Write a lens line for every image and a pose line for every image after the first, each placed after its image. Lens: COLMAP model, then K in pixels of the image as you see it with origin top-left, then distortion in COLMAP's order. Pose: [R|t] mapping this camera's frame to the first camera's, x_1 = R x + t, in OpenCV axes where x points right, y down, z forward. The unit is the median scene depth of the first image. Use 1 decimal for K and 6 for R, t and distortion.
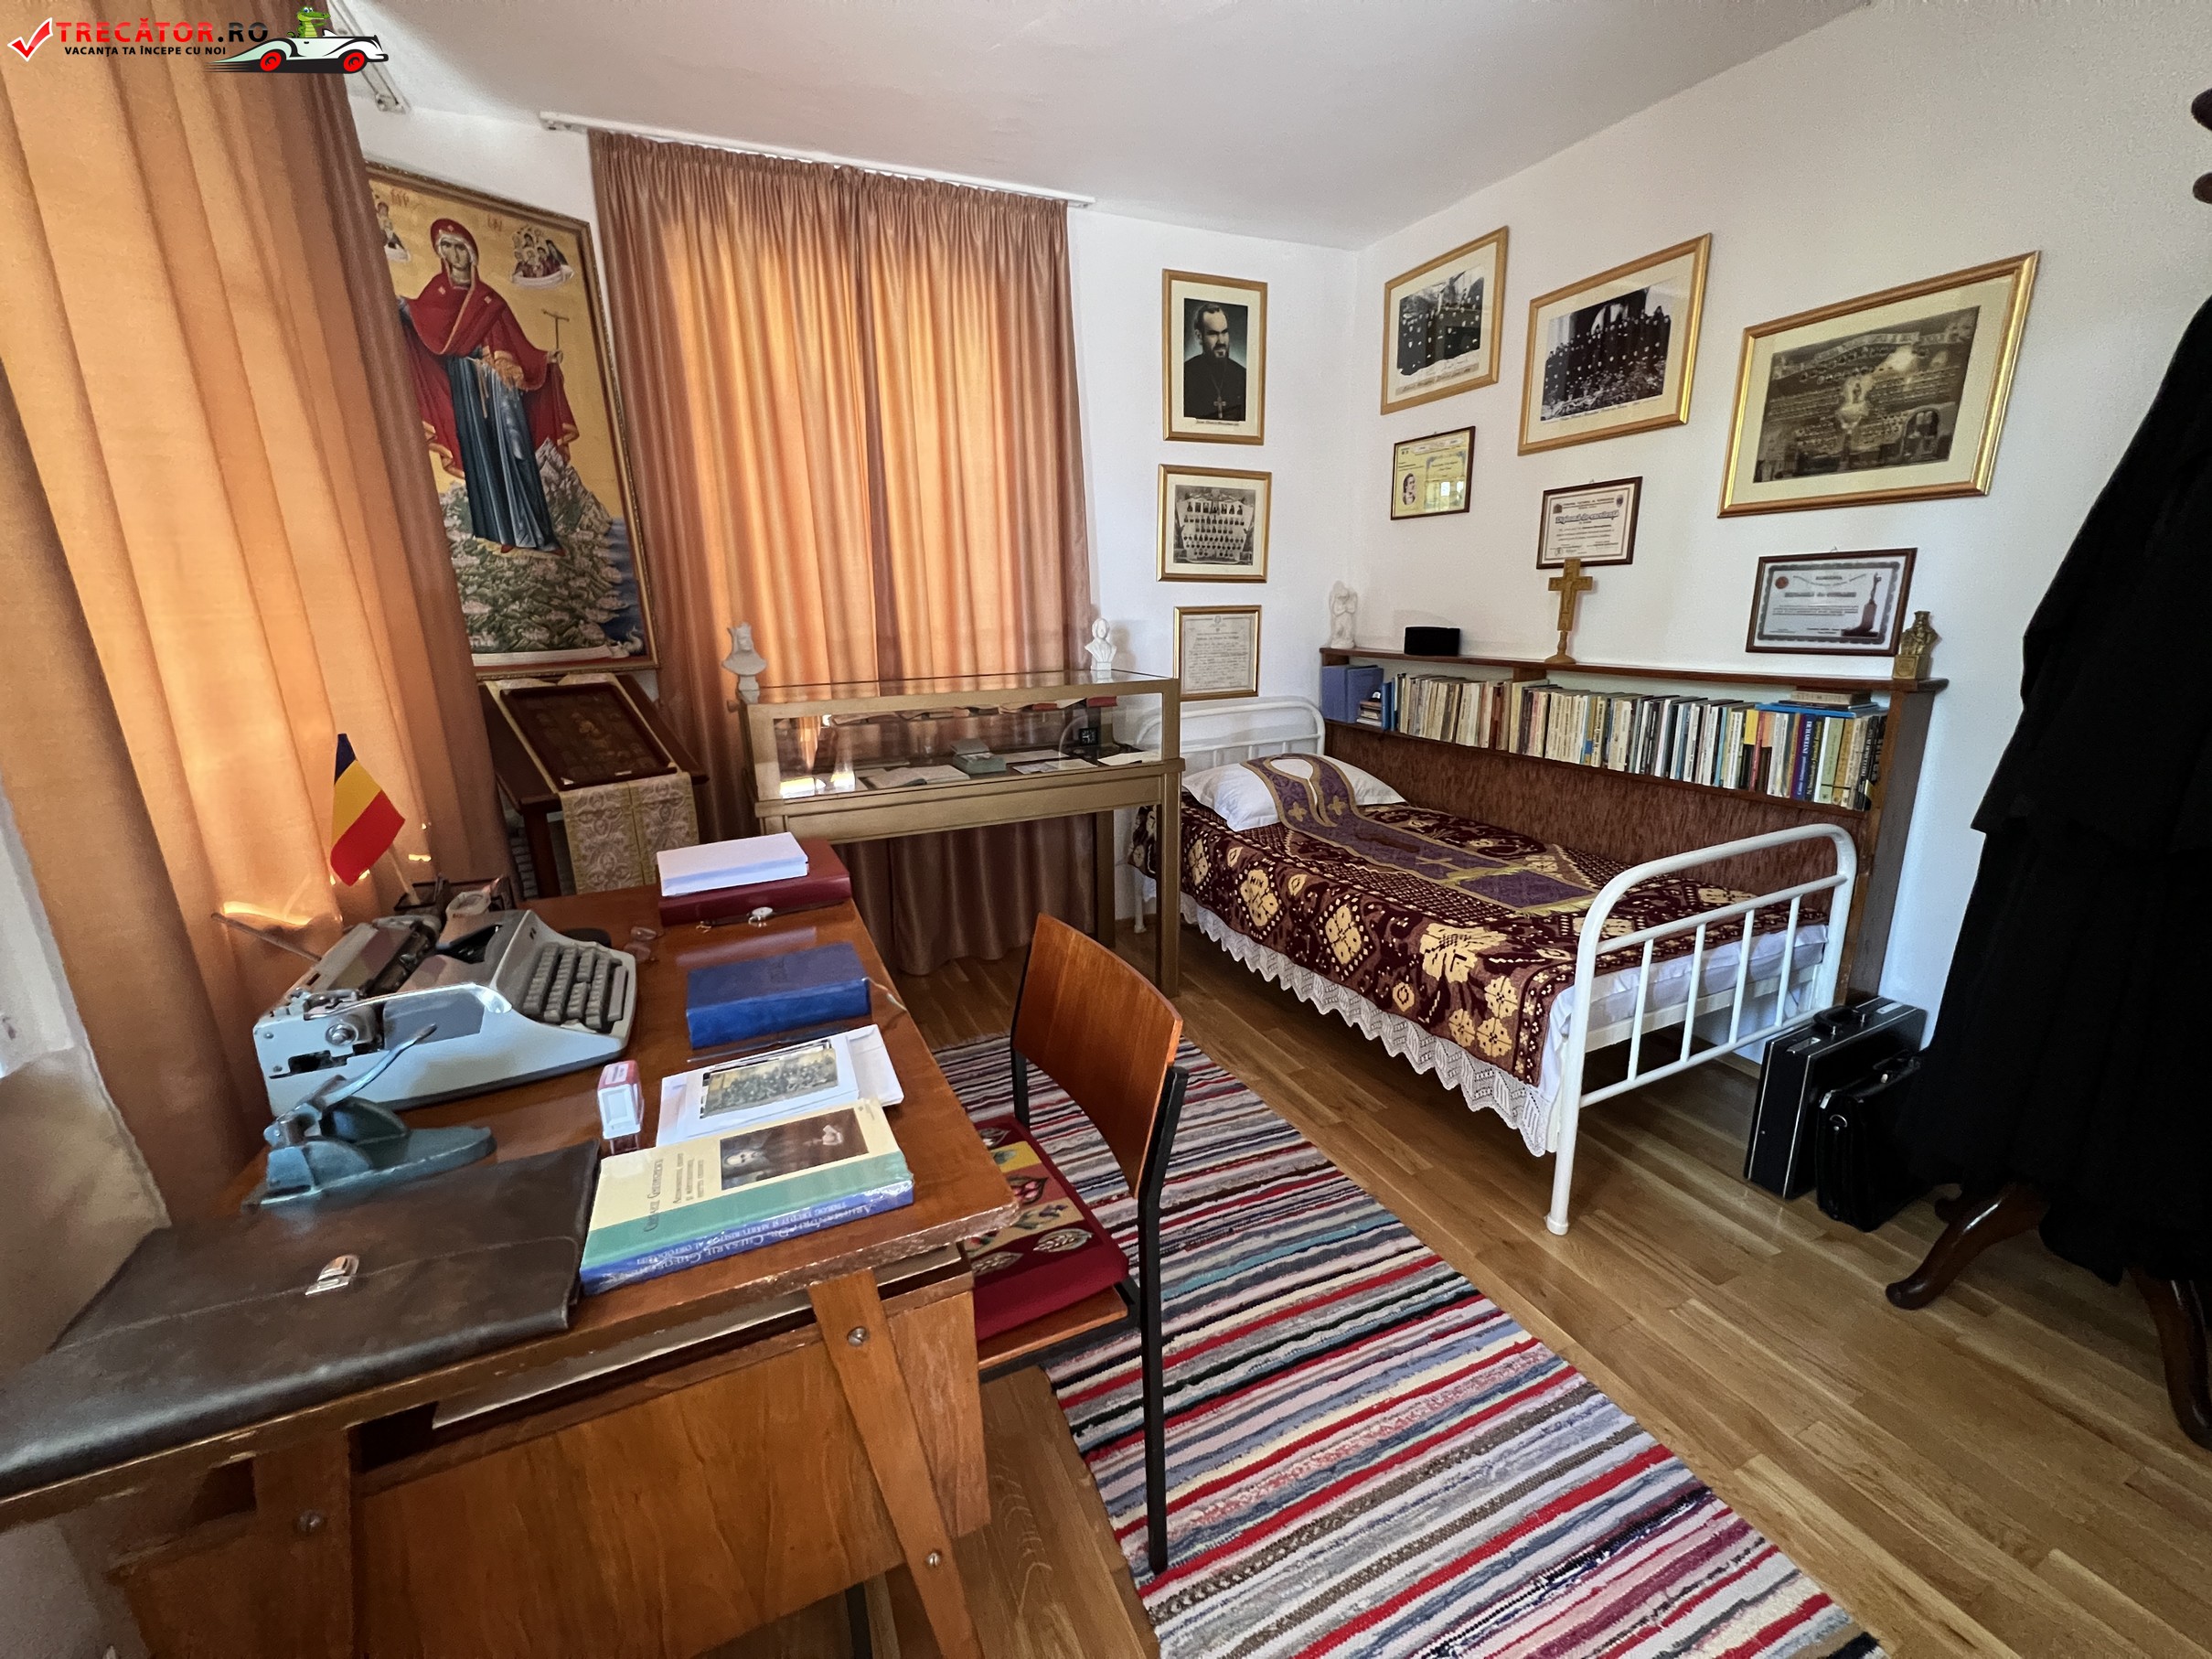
lens RADIAL K [[884.5, 0, 1105.0], [0, 884.5, 826.1], [0, 0, 1]] dist [0.000596, 0.001884]
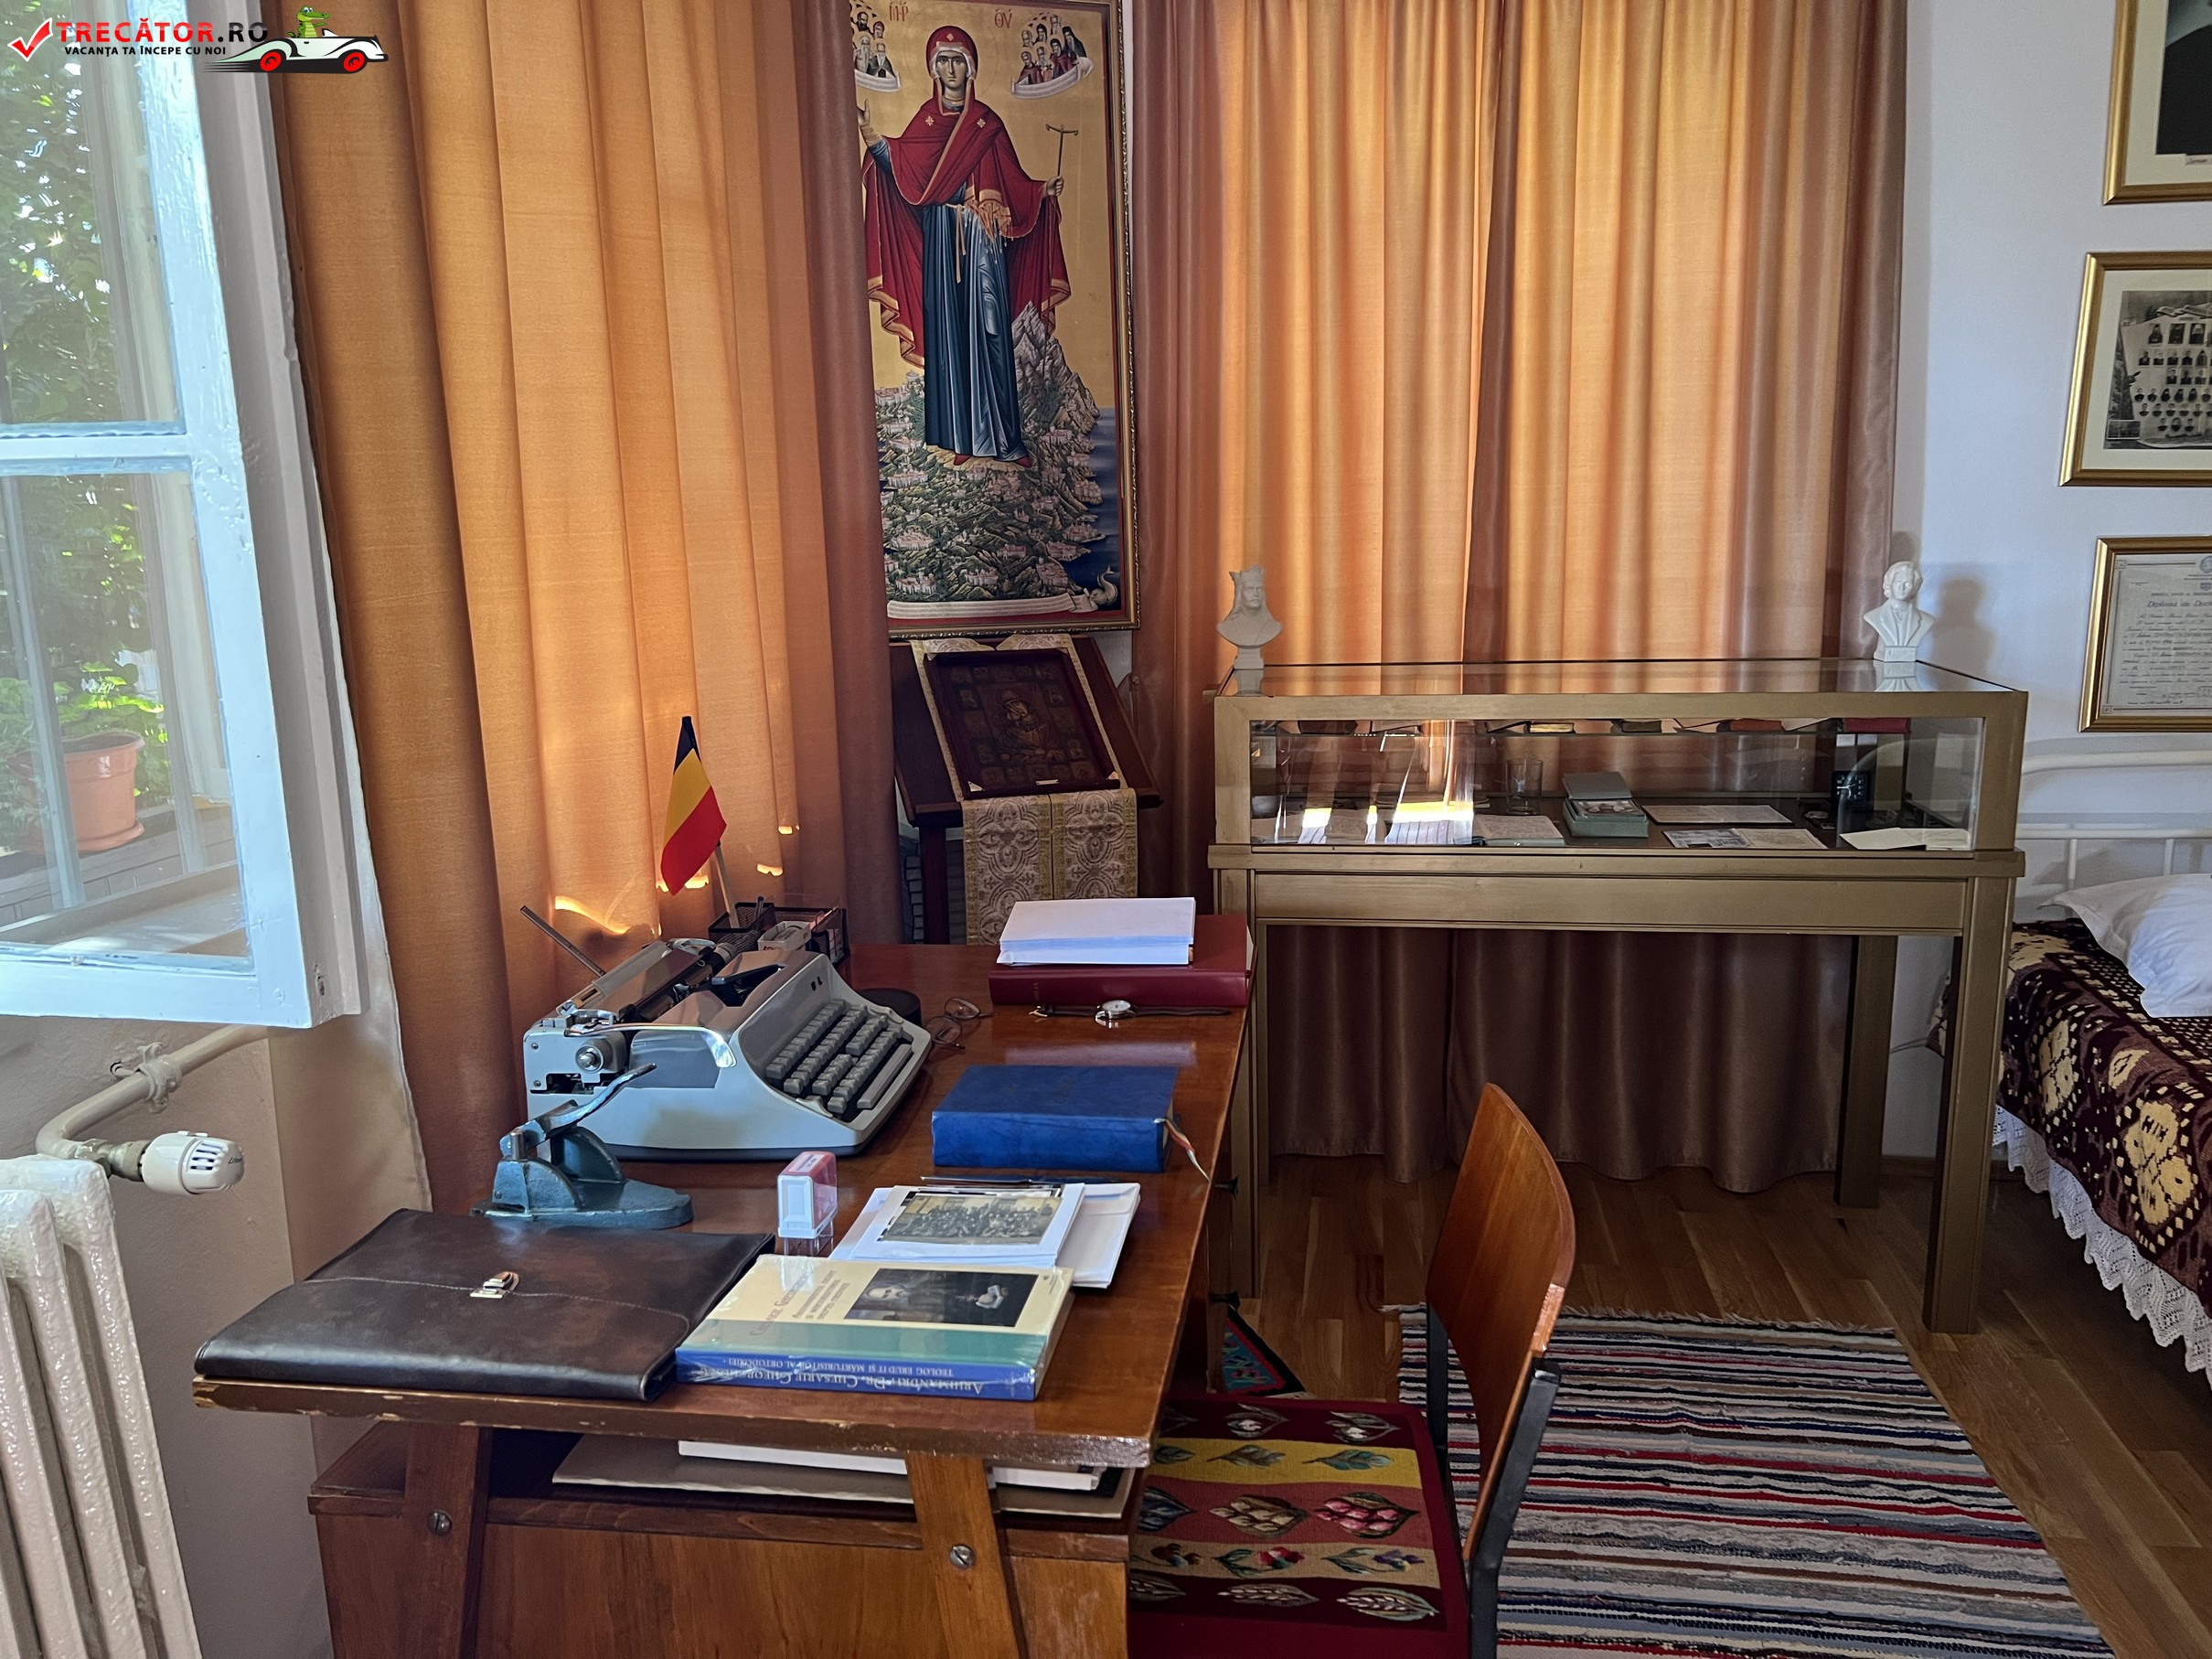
lens RADIAL K [[1665.9, 0, 1116.8], [0, 1665.9, 813.8], [0, 0, 1]] dist [0.046452, -0.047360]
pose [[0.848139, 0.101220, -0.520015, 0.178738], [-0.128304, 0.991602, -0.016249, -0.020995], [0.514003, 0.080501, 0.854003, -0.080114]]
